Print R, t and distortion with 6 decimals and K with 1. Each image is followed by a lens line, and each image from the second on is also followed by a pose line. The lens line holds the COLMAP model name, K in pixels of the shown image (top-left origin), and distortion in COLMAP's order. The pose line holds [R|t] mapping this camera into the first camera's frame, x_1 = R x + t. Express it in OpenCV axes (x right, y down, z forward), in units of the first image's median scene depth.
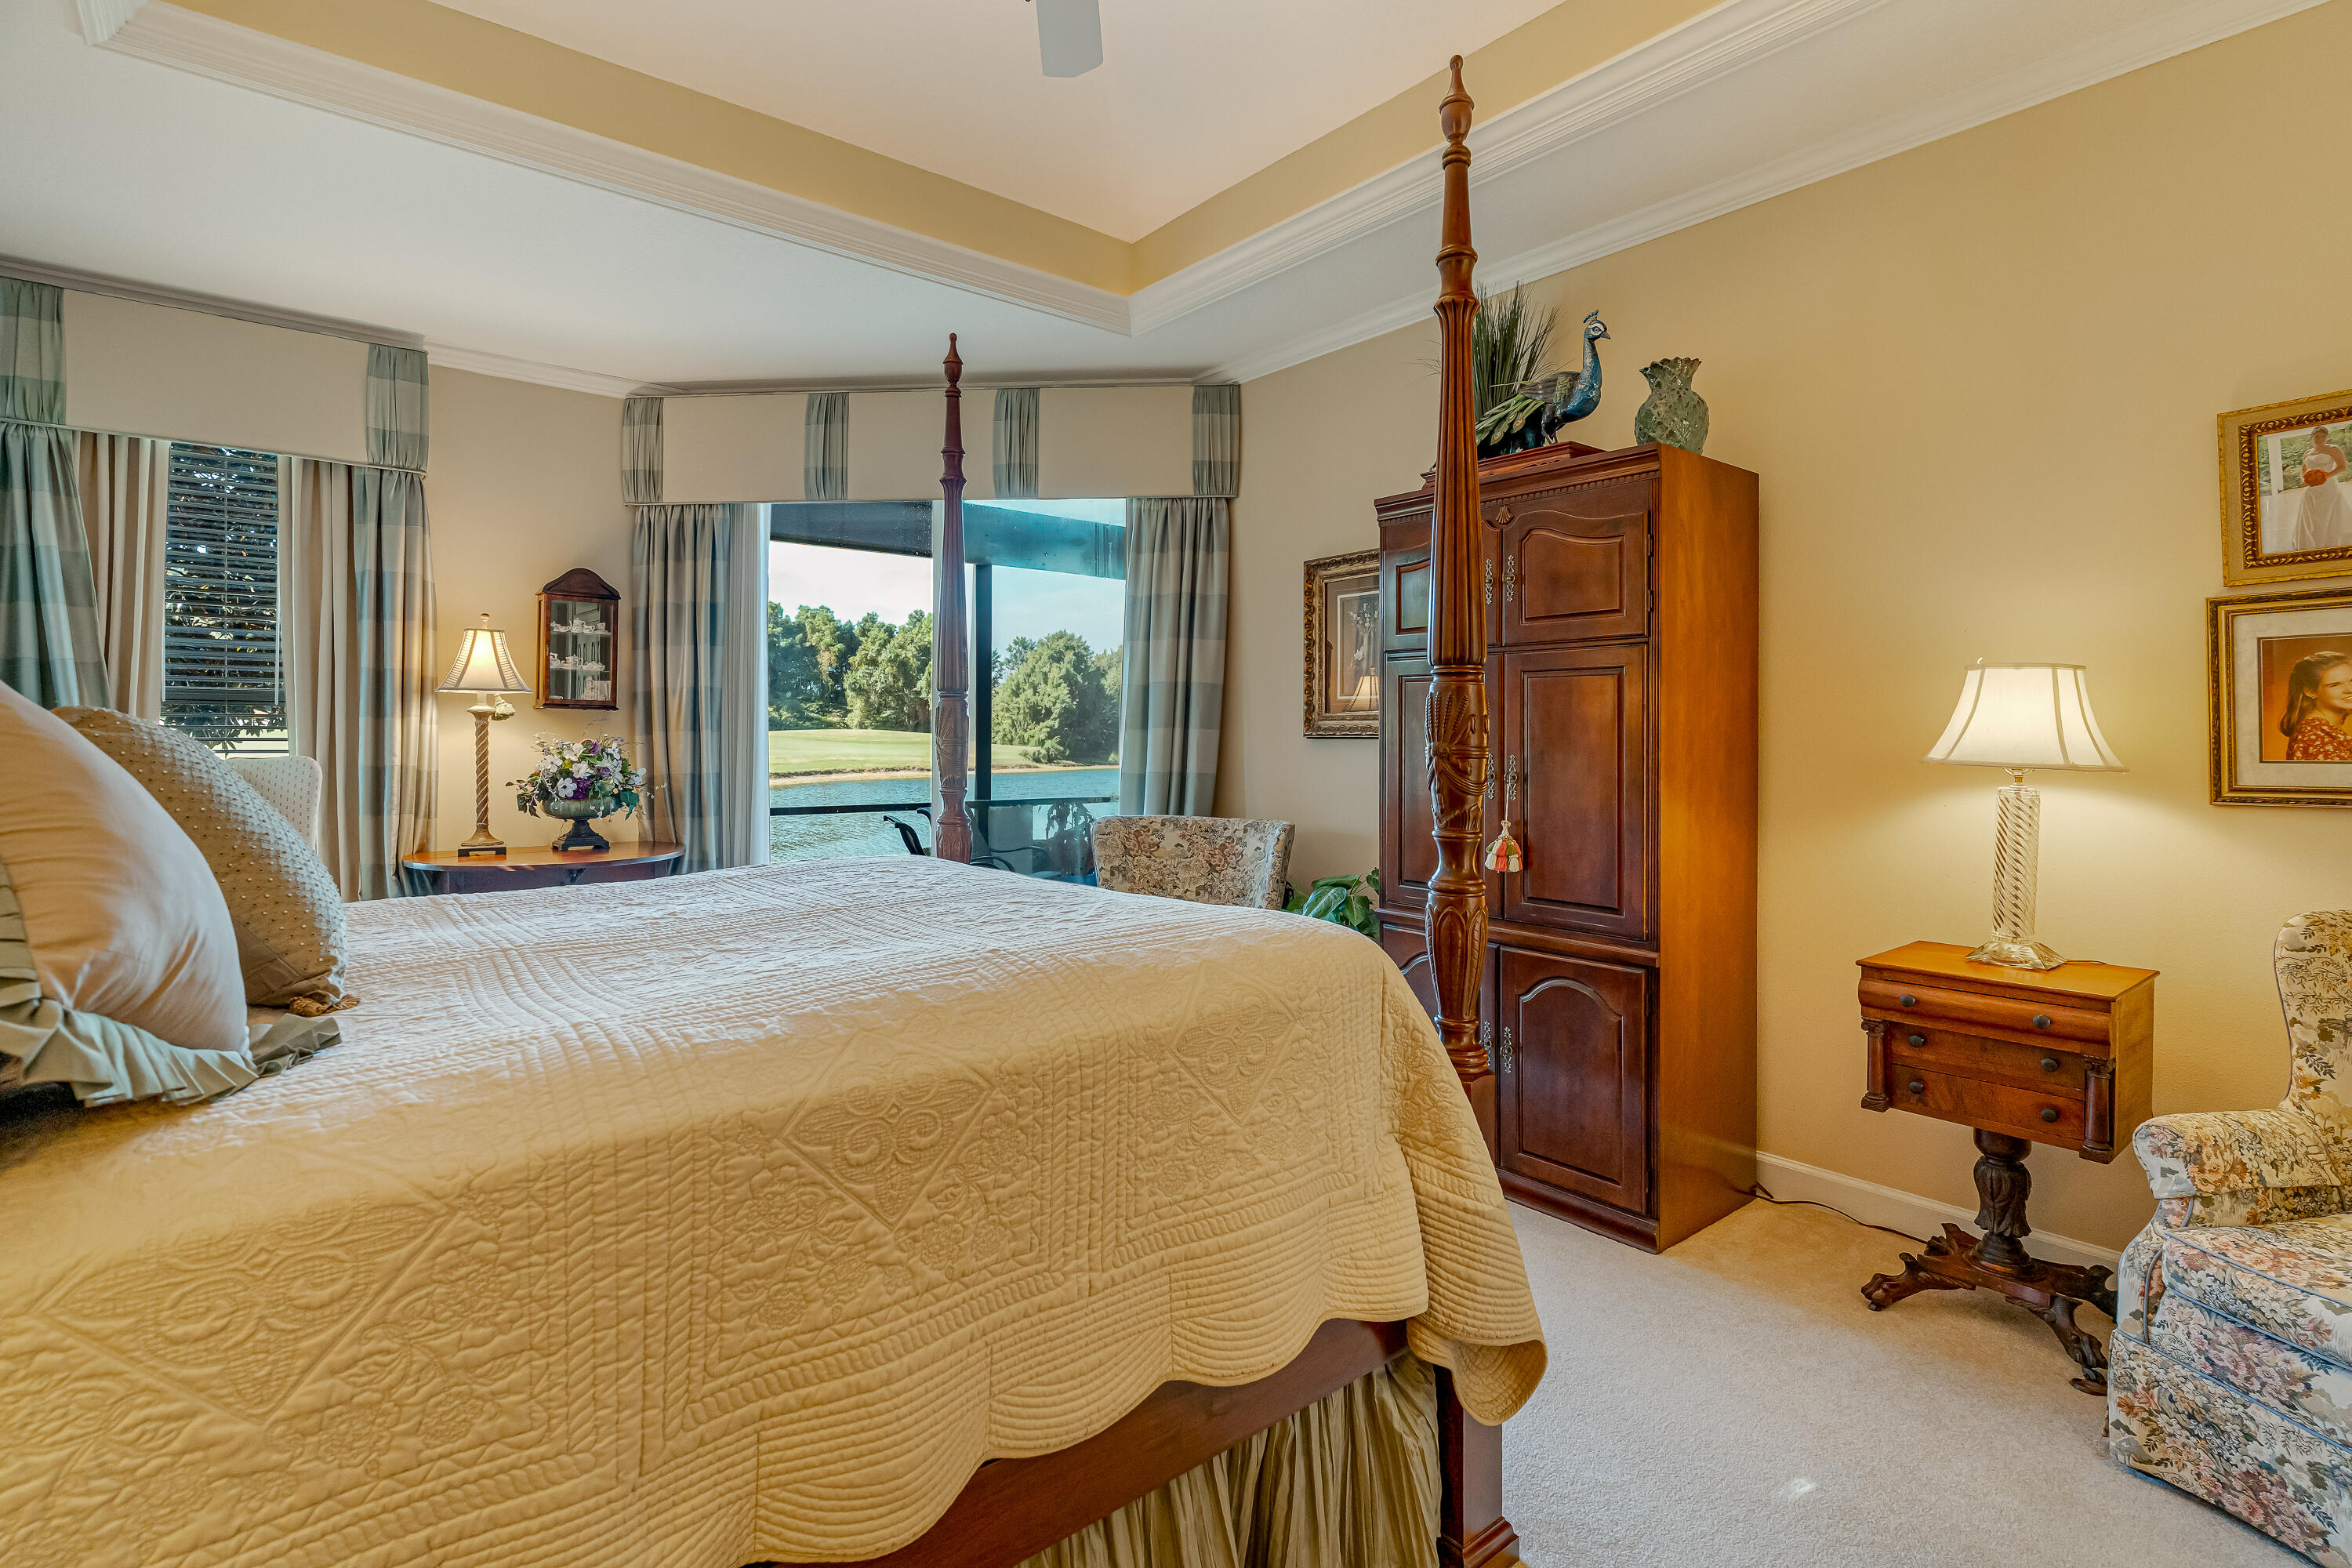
lens RADIAL K [[1129.5, 0, 1205.0], [0, 1129.5, 736.5], [0, 0, 1]] dist [-0.001211, -0.000197]
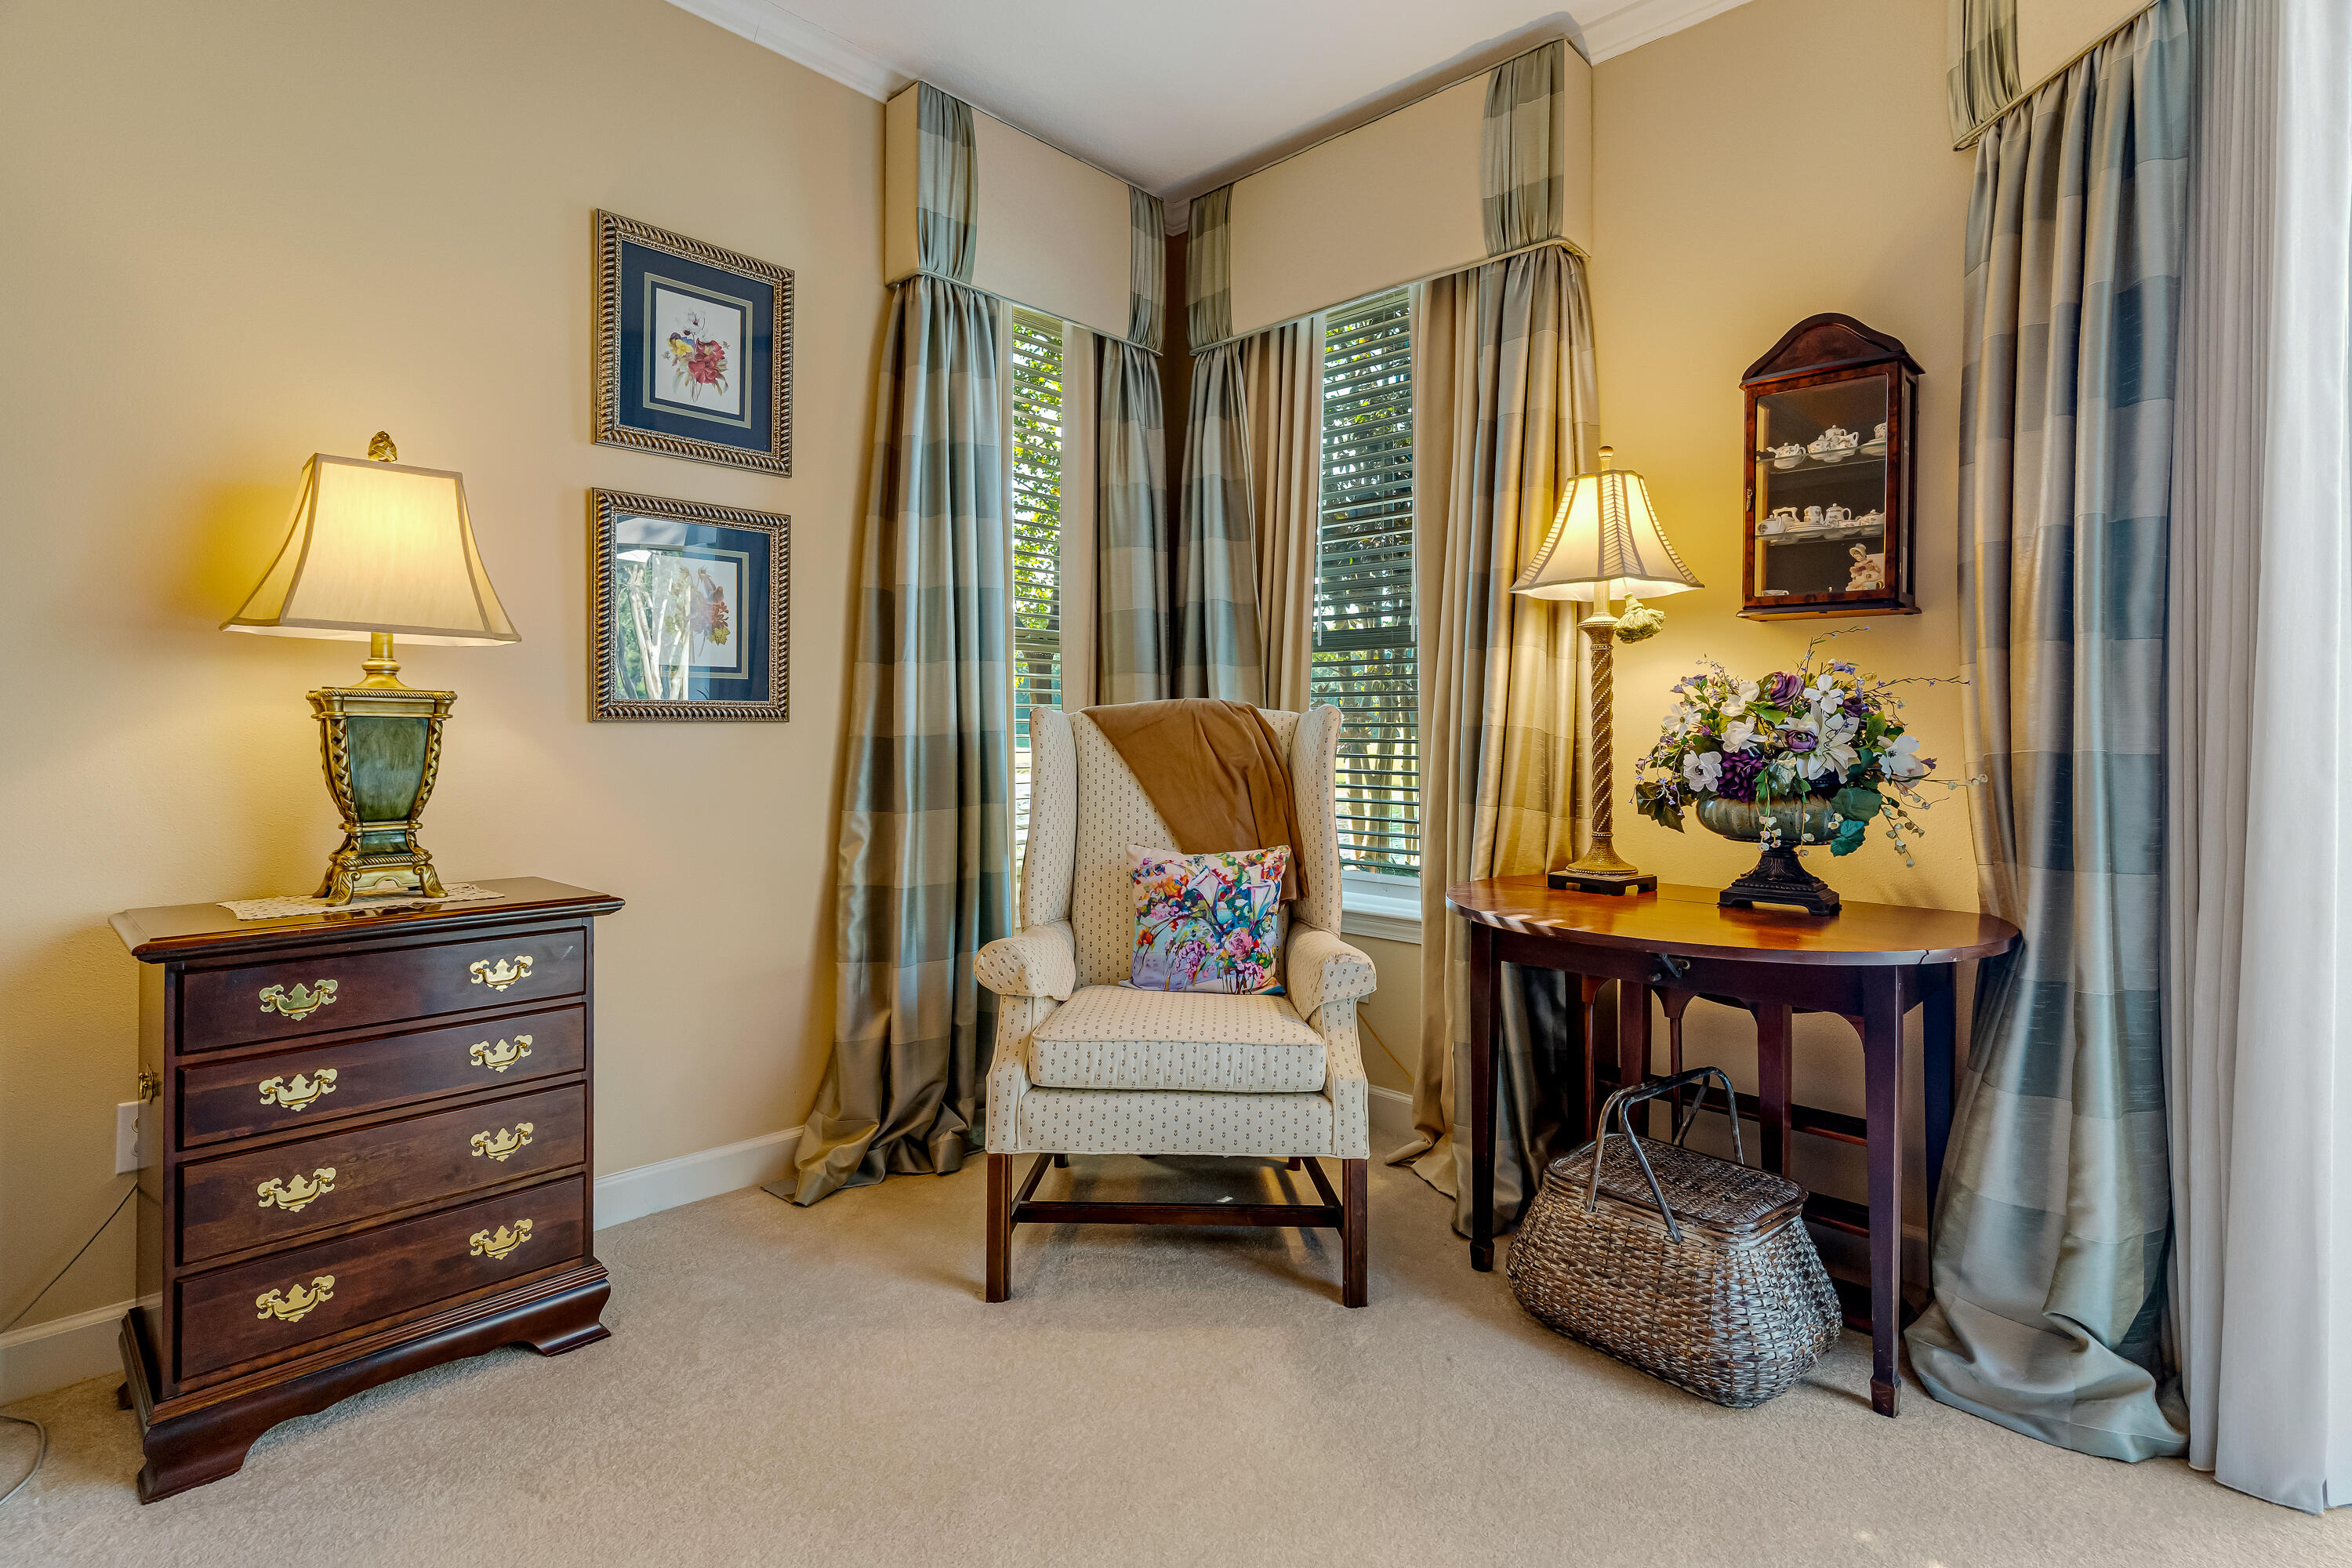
lens RADIAL K [[1135.7, 0, 1177.1], [0, 1135.7, 747.2], [0, 0, 1]] dist [0.001414, -0.000093]
pose [[0.107211, 0.001703, -0.994235, -0.105351], [-0.011122, 0.999938, 0.000513, 0.035241], [0.994174, 0.011003, 0.107223, 0.680854]]
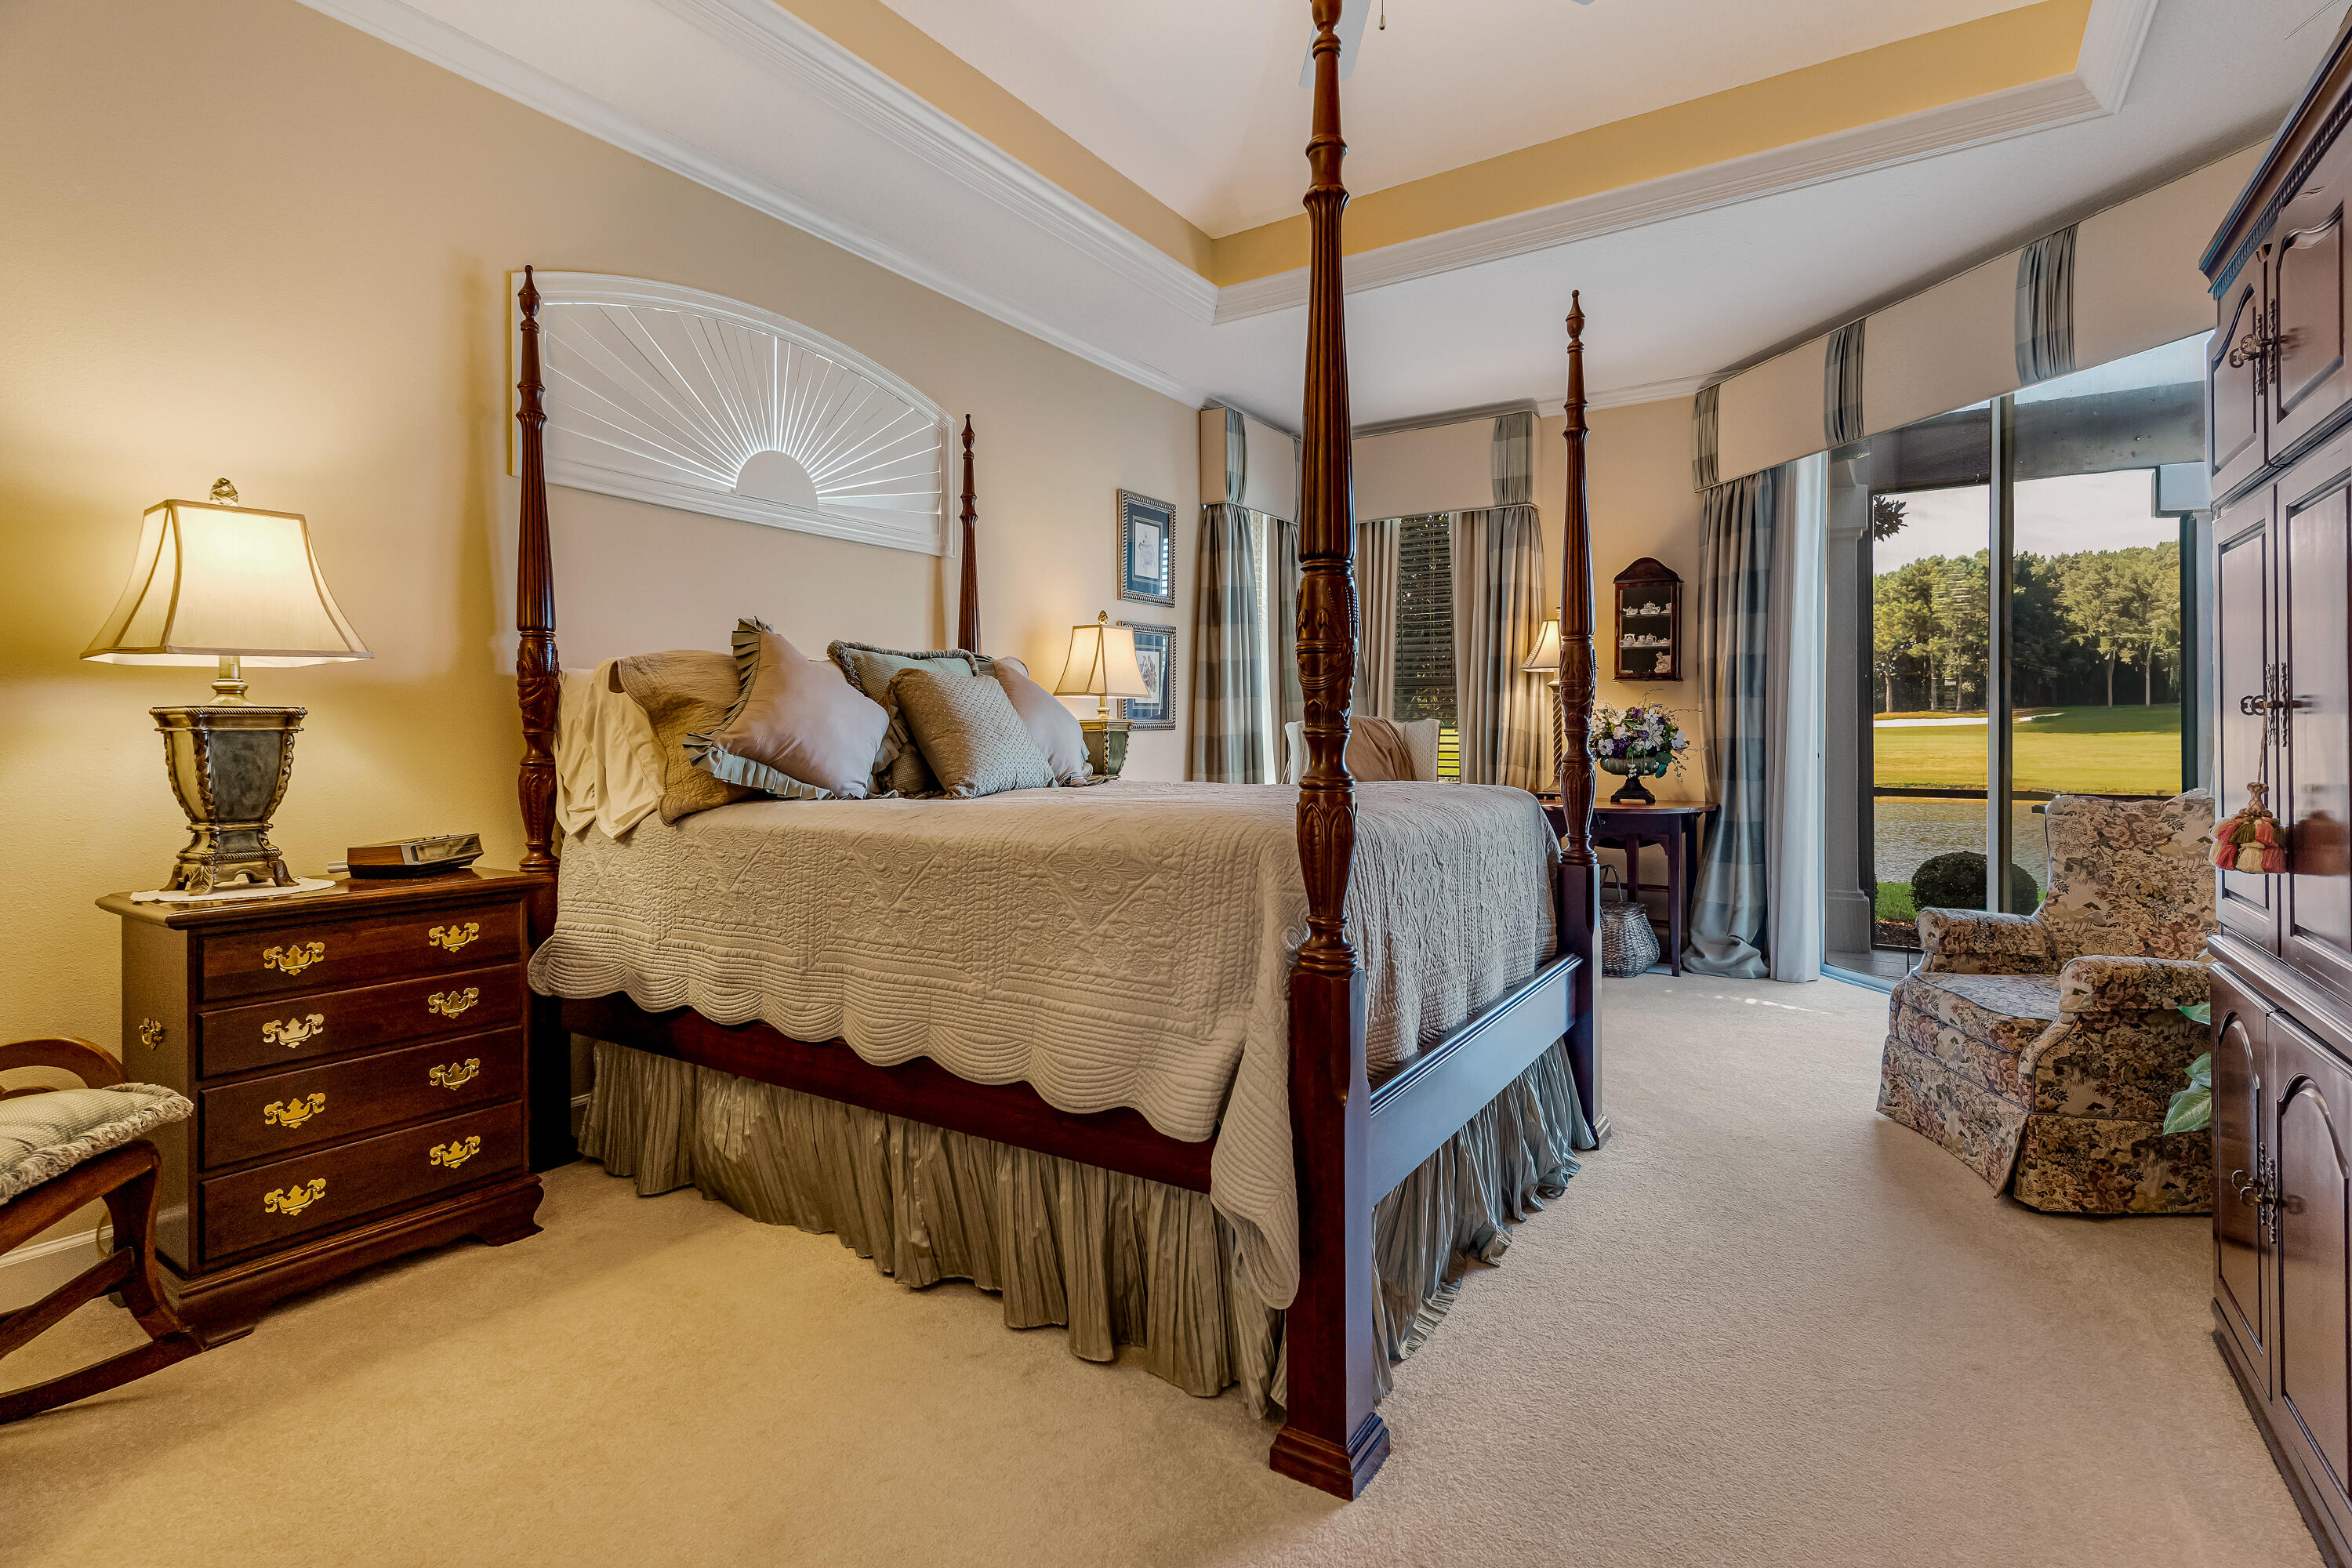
lens RADIAL K [[1128.6, 0, 1185.4], [0, 1128.6, 762.0], [0, 0, 1]] dist [0.002285, 0.000606]
pose [[0.298875, 0.020683, -0.954068, 0.404775], [0.001477, 0.999754, 0.022136, 0.032248], [0.954291, -0.008025, 0.298770, 0.210673]]
